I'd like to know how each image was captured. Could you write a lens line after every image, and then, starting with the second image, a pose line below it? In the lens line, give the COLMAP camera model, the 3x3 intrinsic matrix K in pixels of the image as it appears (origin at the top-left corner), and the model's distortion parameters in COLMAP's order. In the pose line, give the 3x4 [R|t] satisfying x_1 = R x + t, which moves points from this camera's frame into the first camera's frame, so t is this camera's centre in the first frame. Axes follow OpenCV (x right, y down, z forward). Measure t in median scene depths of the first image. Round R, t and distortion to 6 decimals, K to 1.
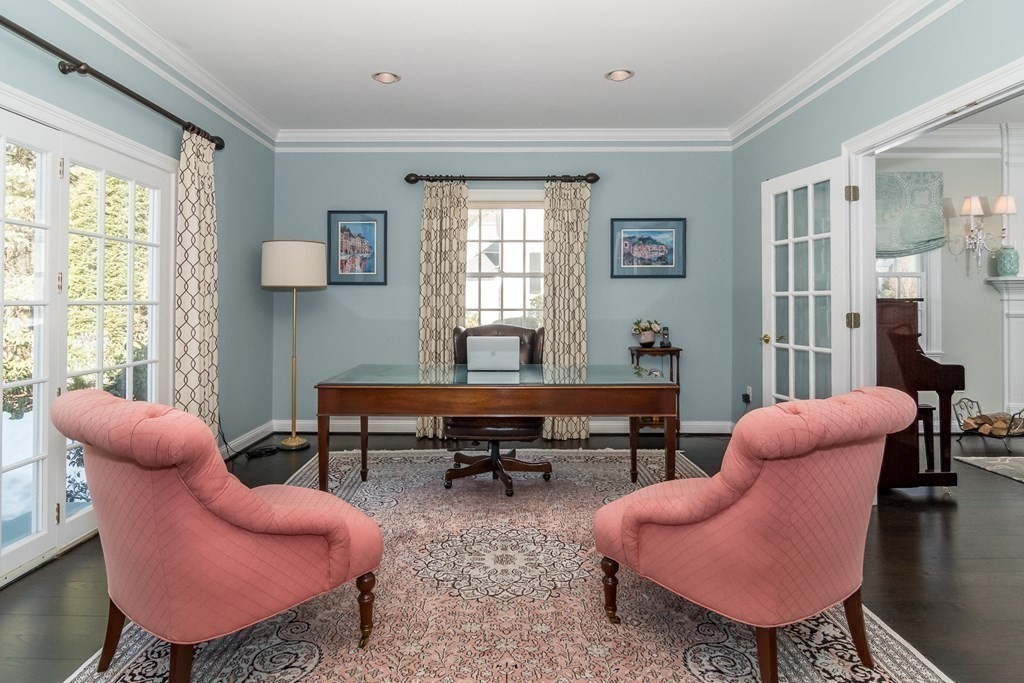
lens RADIAL K [[541.6, 0, 512.0], [0, 541.6, 341.5], [0, 0, 1]] dist [0.000845, 0.000606]
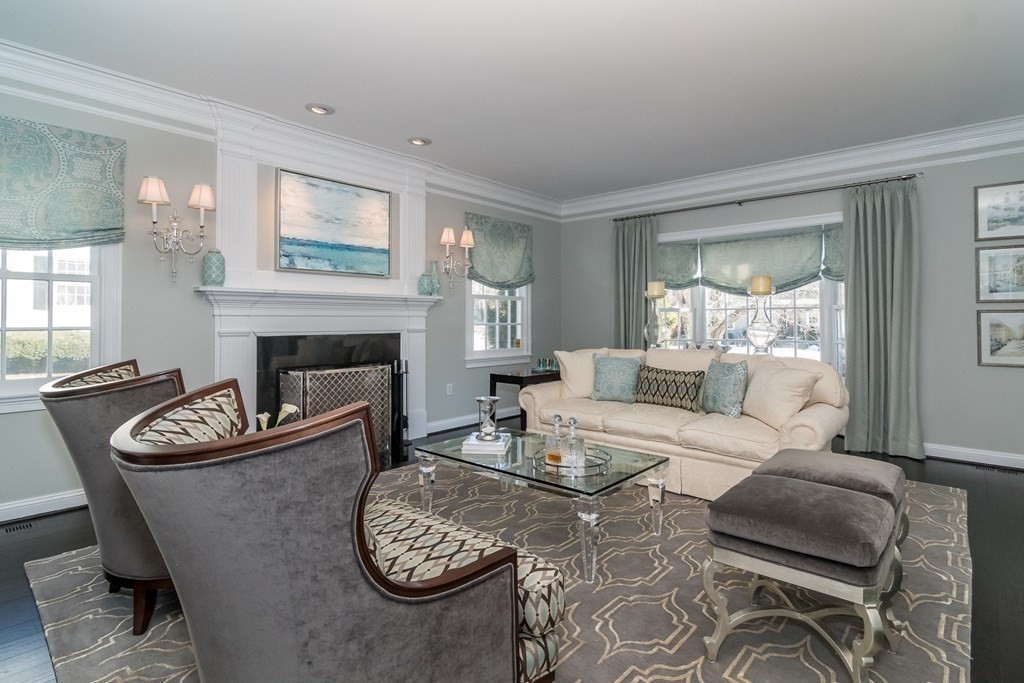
lens RADIAL K [[519.1, 0, 512.0], [0, 519.1, 341.5], [0, 0, 1]] dist [0.000426, 0.000065]
pose [[0.678022, -0.029016, 0.734469, 0.631494], [0.049222, 0.998770, -0.005982, -0.011010], [-0.733392, 0.040208, 0.678616, 0.150317]]
